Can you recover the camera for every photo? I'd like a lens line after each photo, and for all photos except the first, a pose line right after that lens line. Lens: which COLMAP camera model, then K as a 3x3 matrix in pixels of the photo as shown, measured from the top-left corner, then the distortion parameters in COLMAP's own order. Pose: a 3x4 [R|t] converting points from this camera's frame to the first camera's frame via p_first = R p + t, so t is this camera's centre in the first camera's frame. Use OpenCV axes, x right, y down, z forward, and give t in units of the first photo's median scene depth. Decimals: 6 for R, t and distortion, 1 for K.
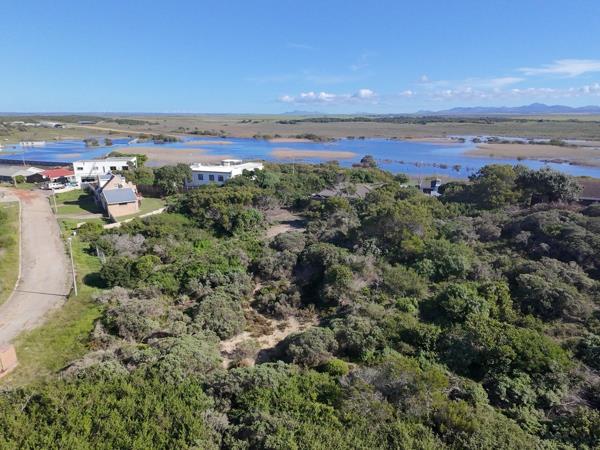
lens RADIAL K [[383.1, 0, 300.0], [0, 383.1, 225.0], [0, 0, 1]] dist [0.001760, -0.000434]
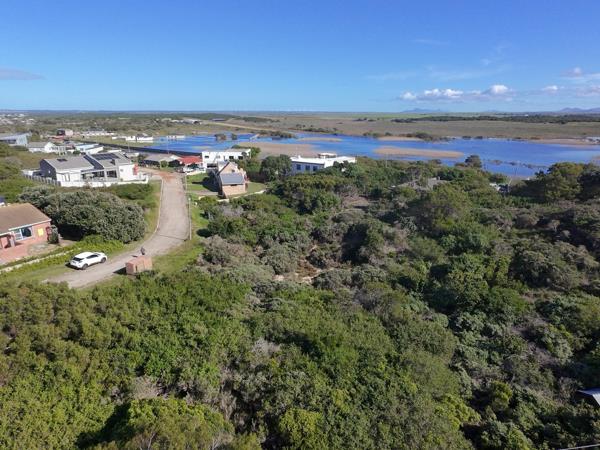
lens RADIAL K [[383.1, 0, 300.0], [0, 383.1, 225.0], [0, 0, 1]] dist [0.001760, -0.000434]
pose [[0.956814, 0.082796, -0.278660, 0.093544], [-0.081553, 0.996539, 0.016069, 0.034151], [0.279026, 0.007351, 0.960255, -0.120371]]
